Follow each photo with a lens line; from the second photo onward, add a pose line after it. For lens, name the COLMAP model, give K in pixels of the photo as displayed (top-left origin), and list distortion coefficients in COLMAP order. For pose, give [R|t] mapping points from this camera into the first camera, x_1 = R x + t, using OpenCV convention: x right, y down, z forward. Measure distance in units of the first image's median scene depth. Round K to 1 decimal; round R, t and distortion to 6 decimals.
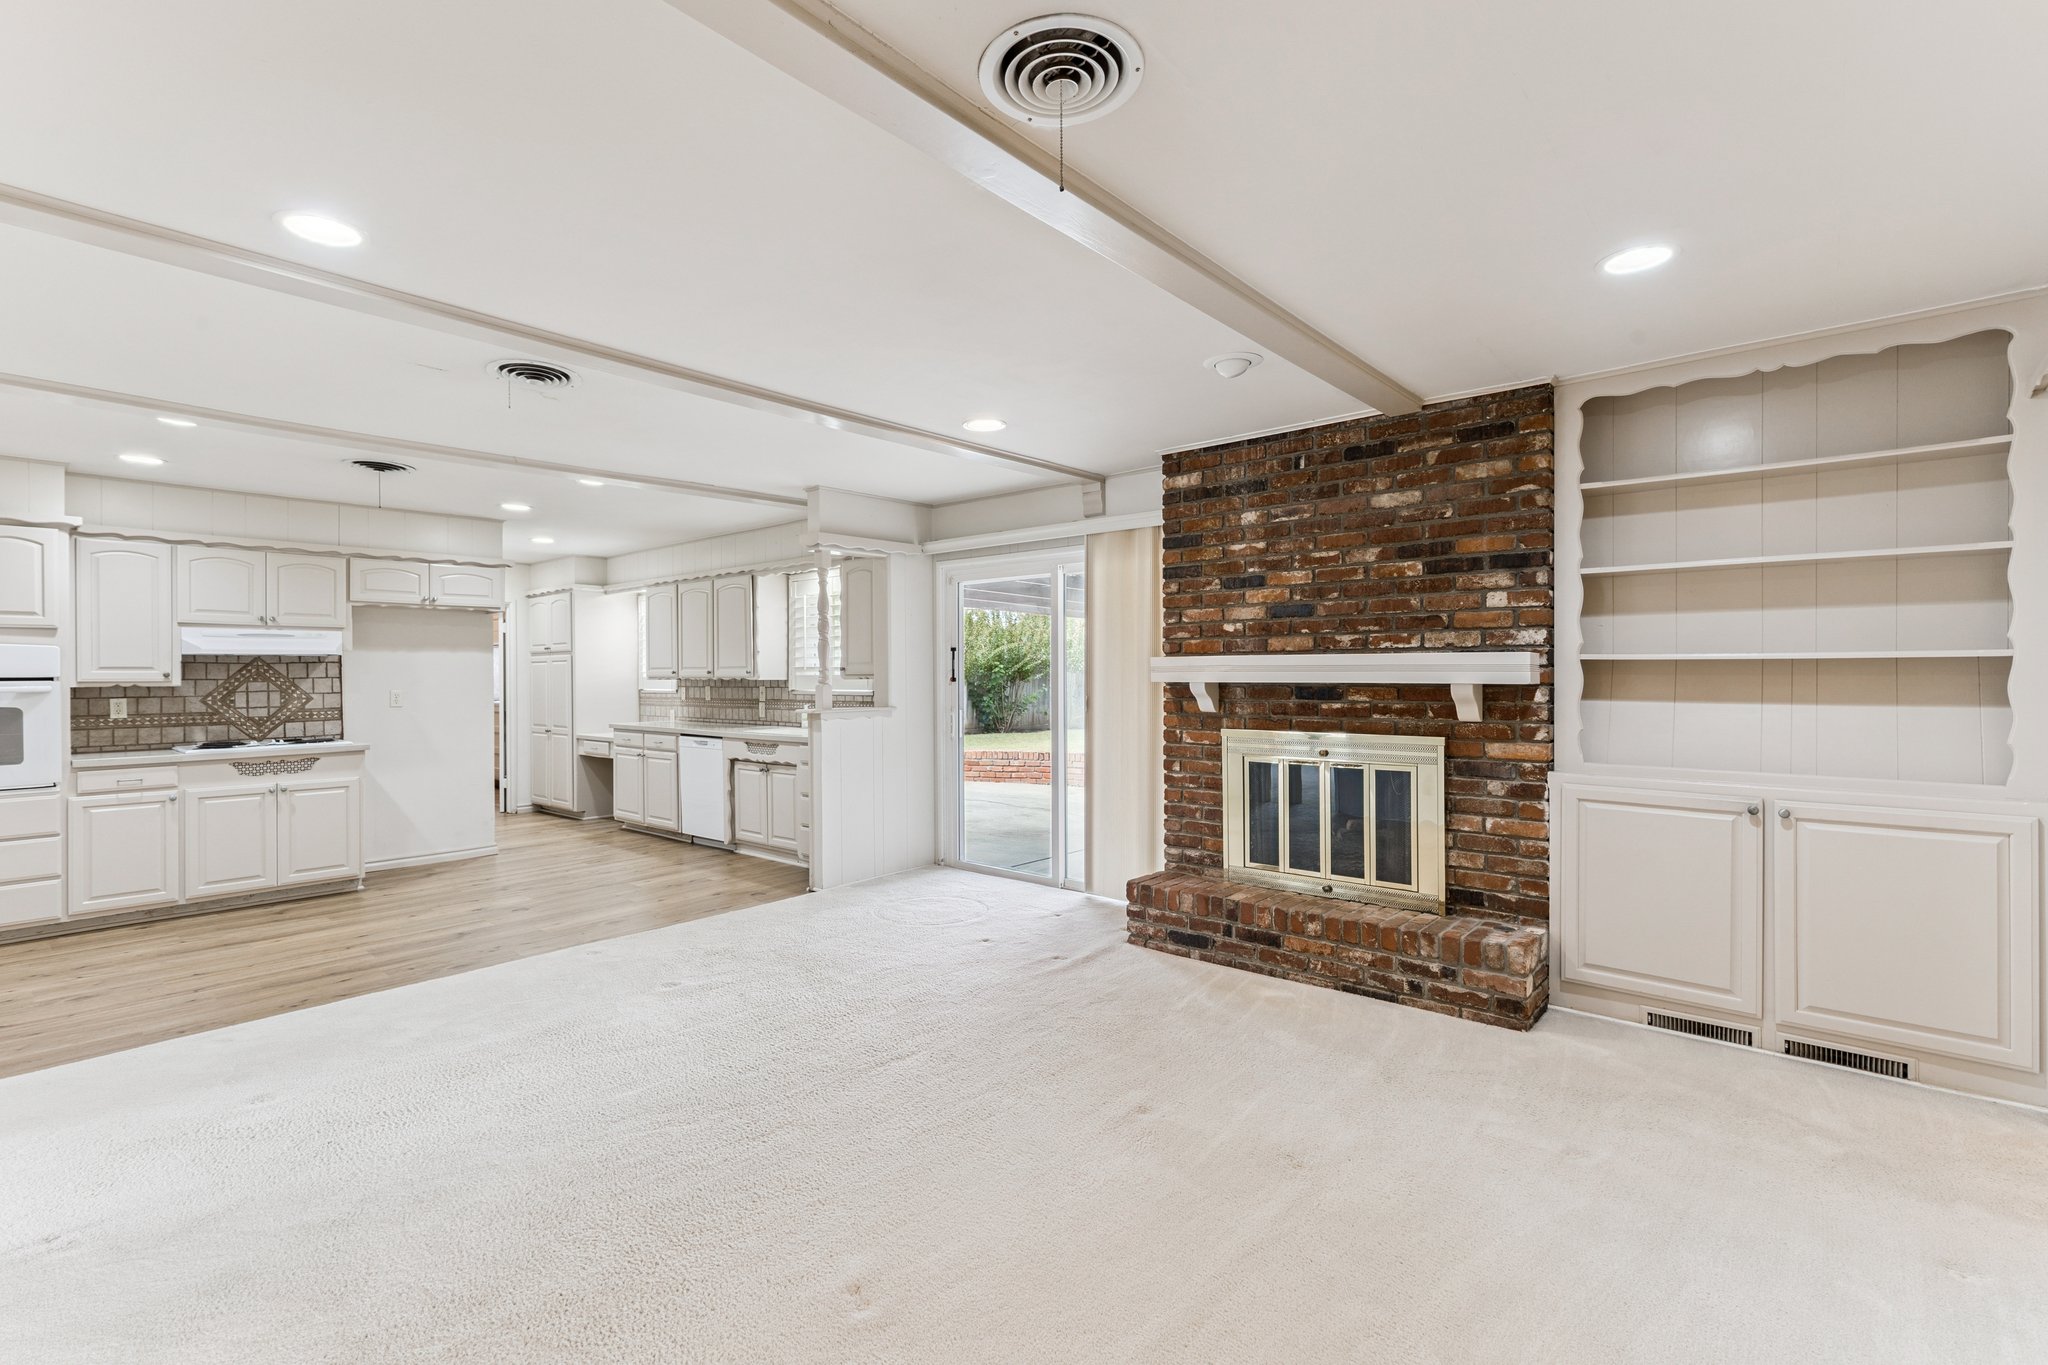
lens RADIAL K [[919.5, 0, 1025.7], [0, 919.5, 673.9], [0, 0, 1]] dist [0.002993, -0.000289]
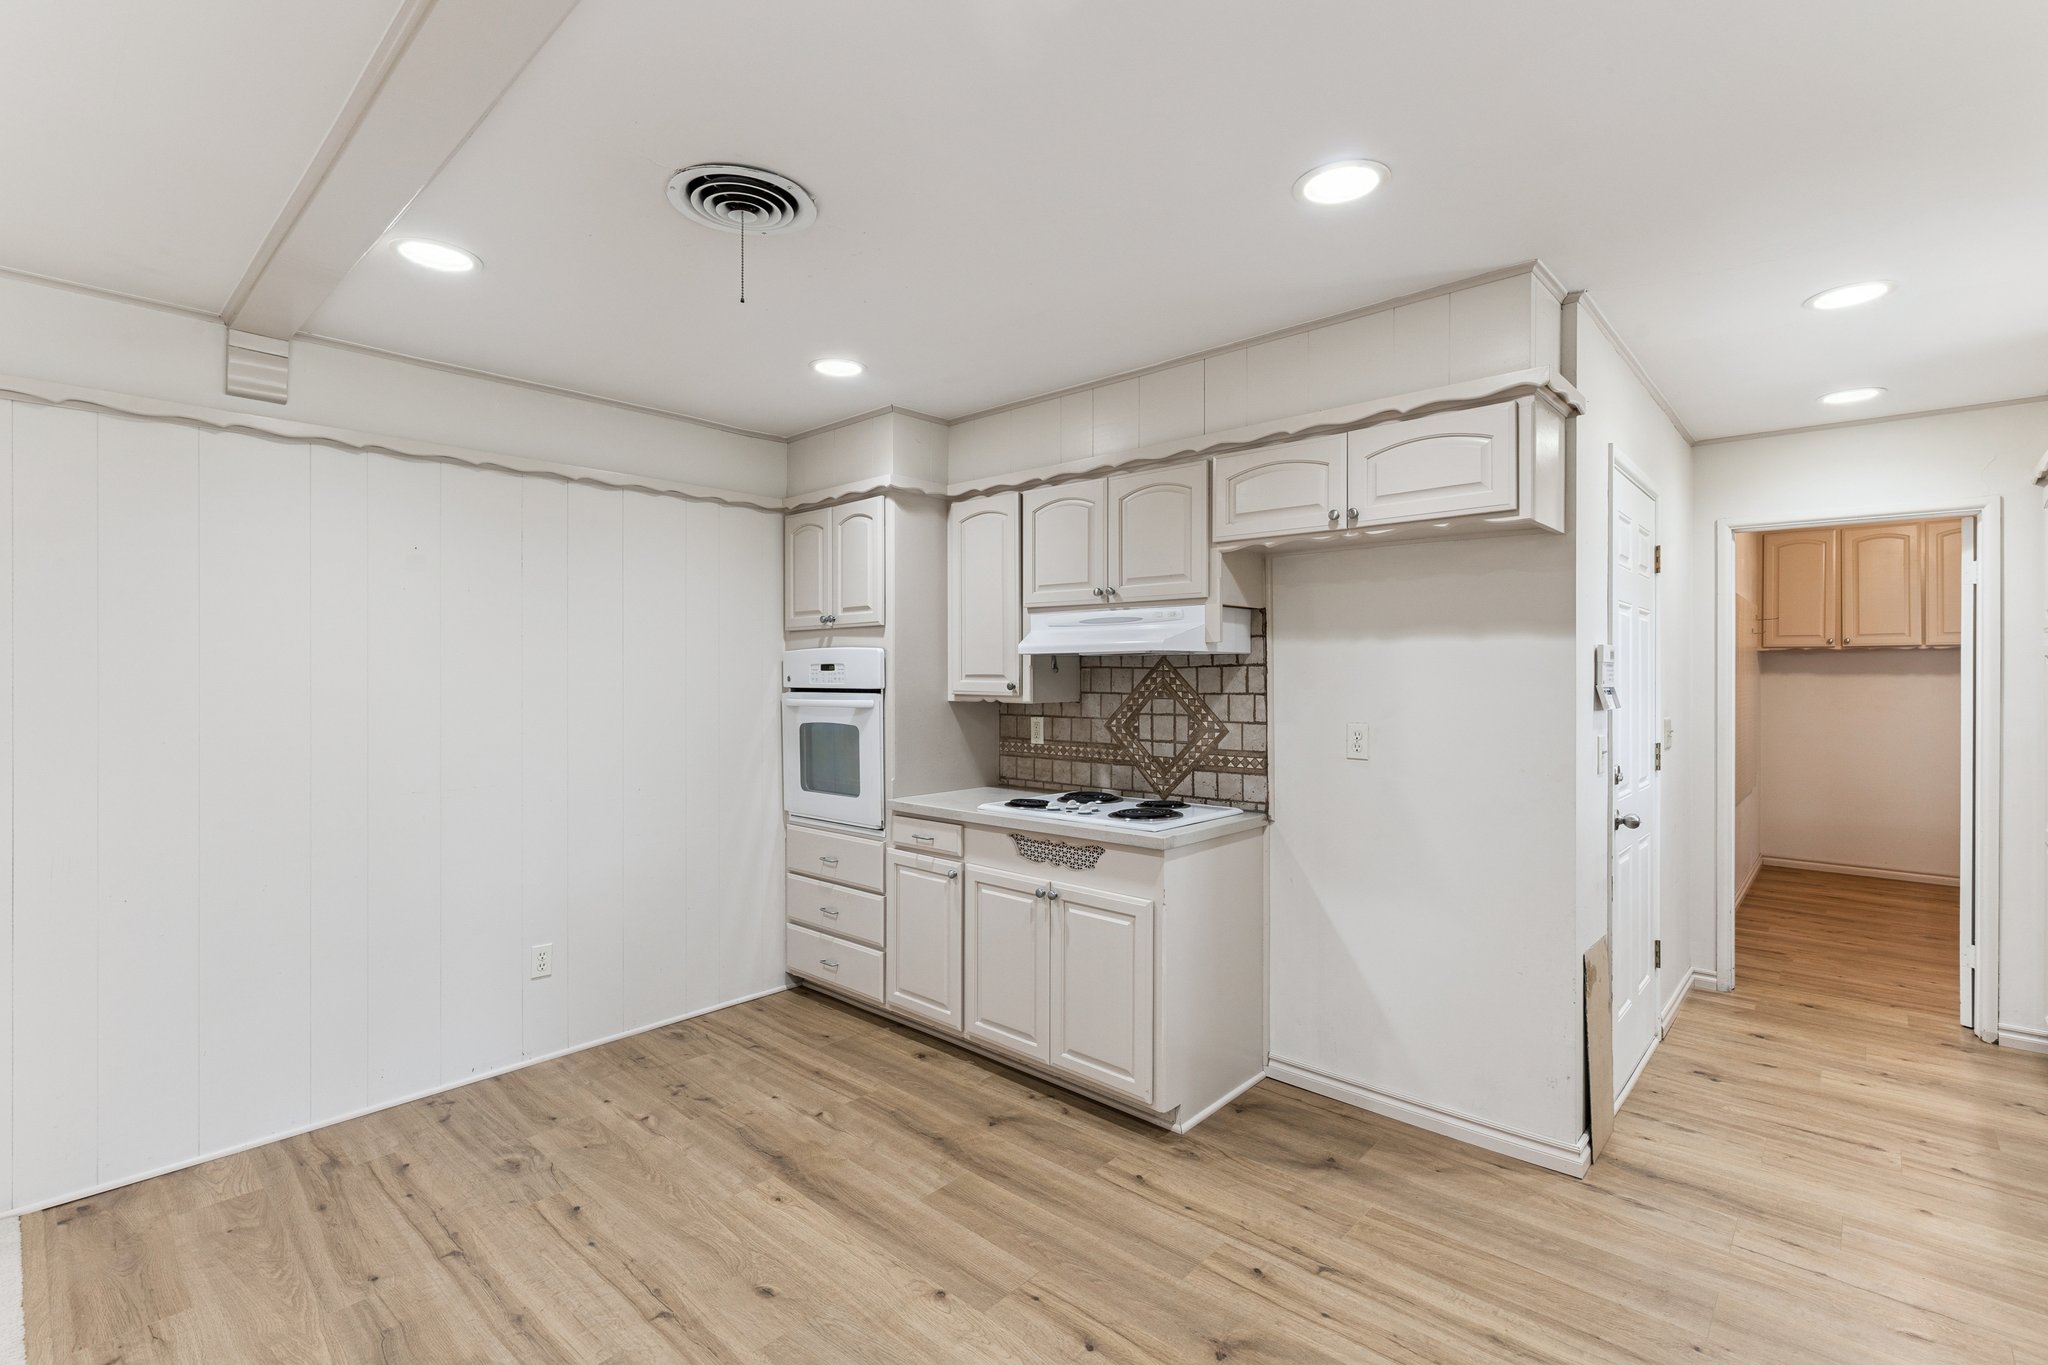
lens RADIAL K [[926.6, 0, 1026.8], [0, 926.6, 672.5], [0, 0, 1]] dist [0.005863, -0.000435]
pose [[-0.022742, 0.006595, -0.999720, -0.297427], [0.000007, 0.999978, 0.006596, -0.015727], [0.999741, 0.000143, -0.022742, 1.195010]]
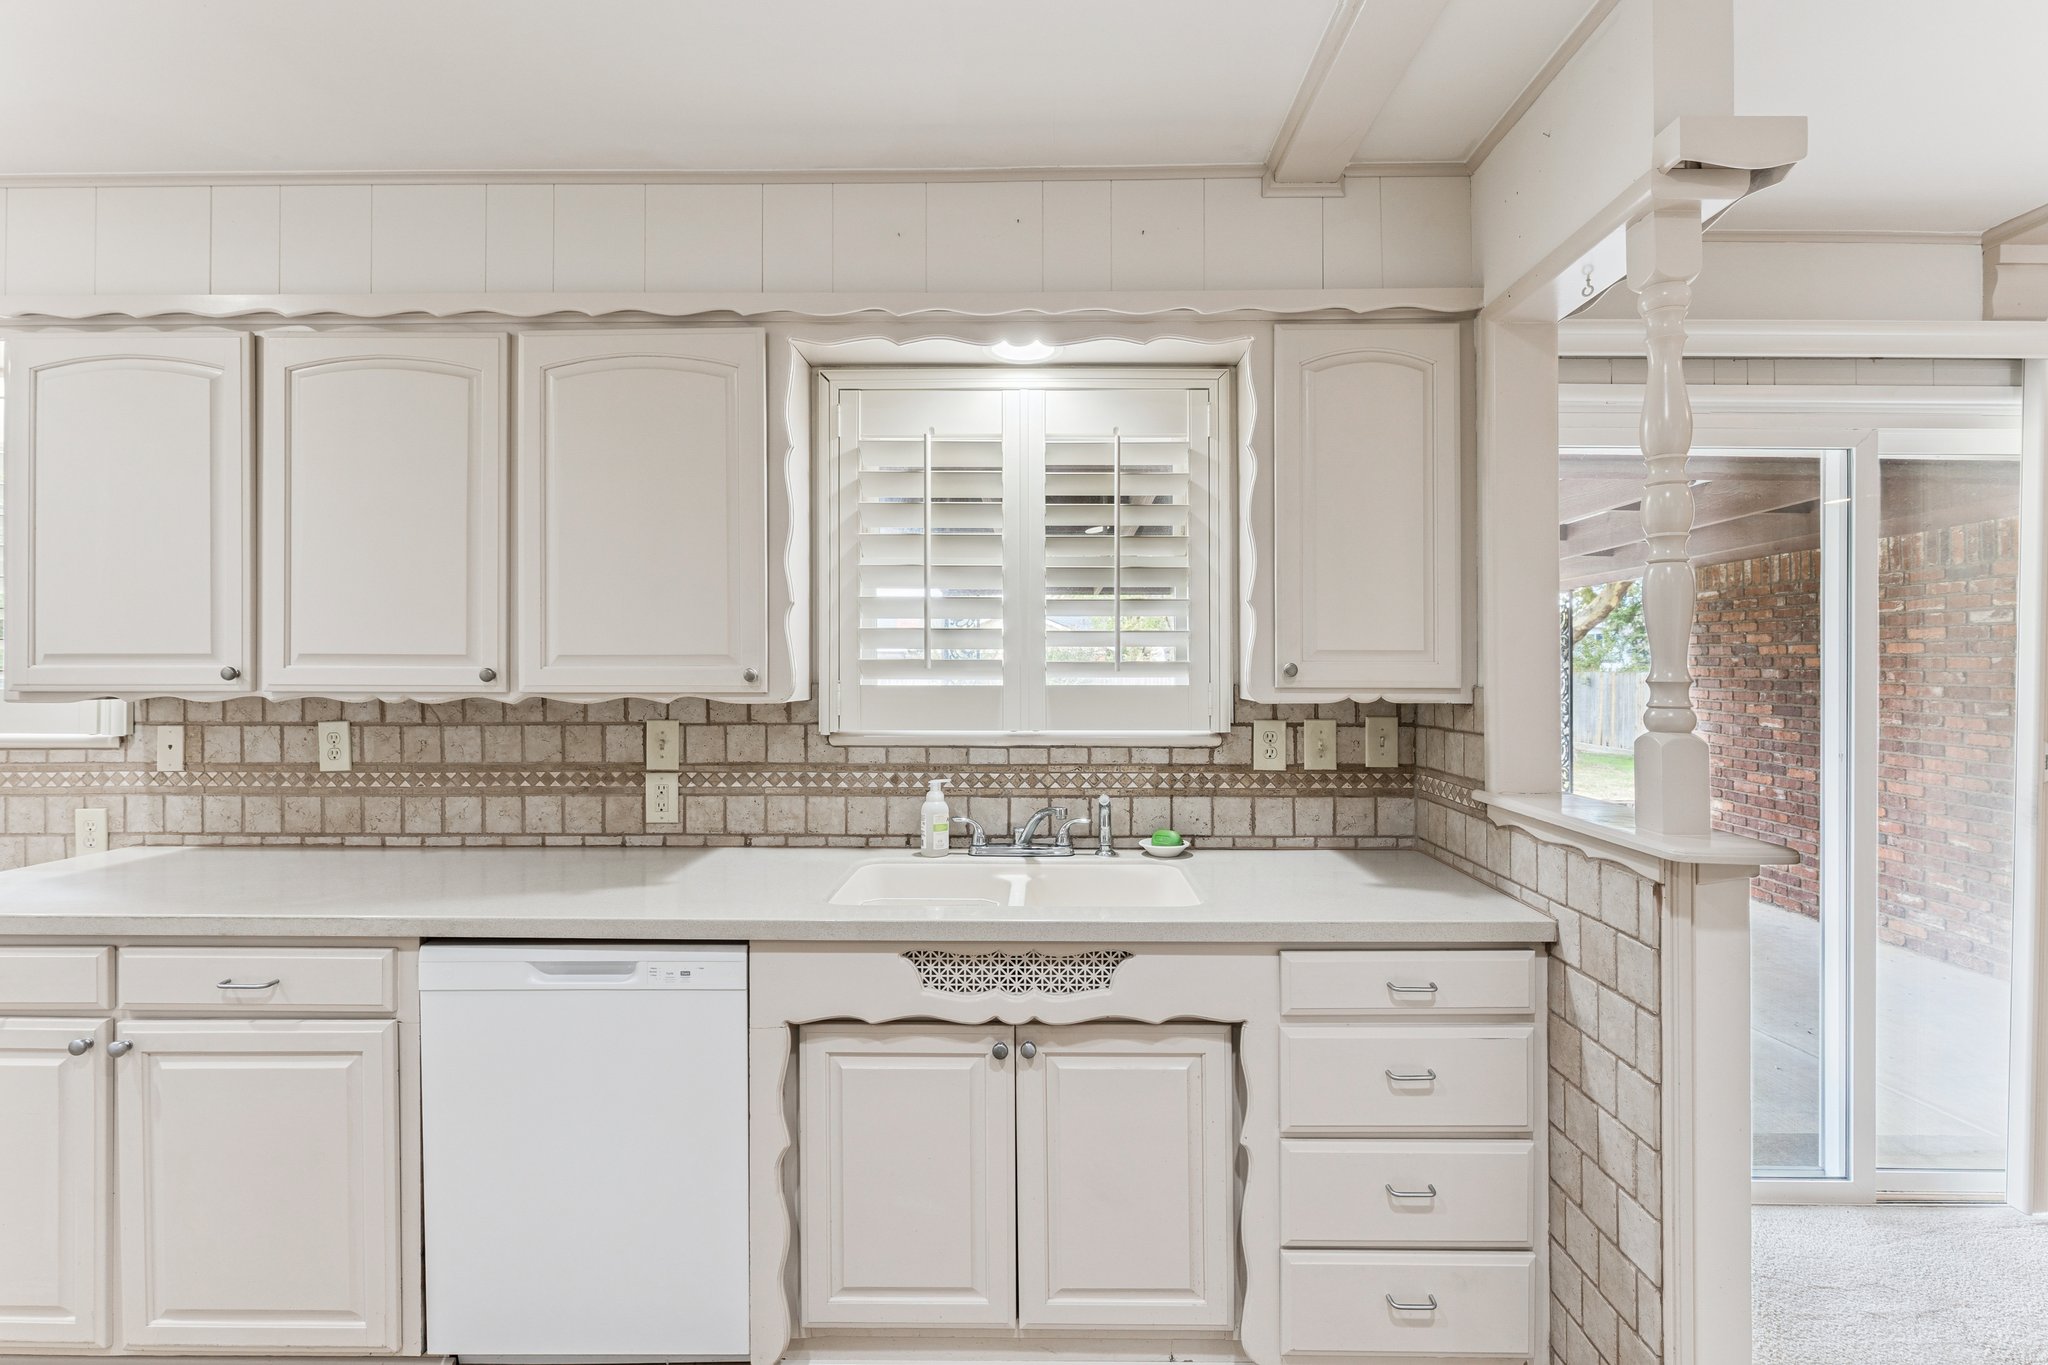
lens RADIAL K [[936.3, 0, 1027.5], [0, 936.3, 666.6], [0, 0, 1]] dist [0.000885, -0.000711]
pose [[0.768721, 0.005836, 0.639558, -0.654633], [-0.005219, 0.999982, -0.002852, -0.007204], [-0.639563, -0.001145, 0.768738, 1.140639]]
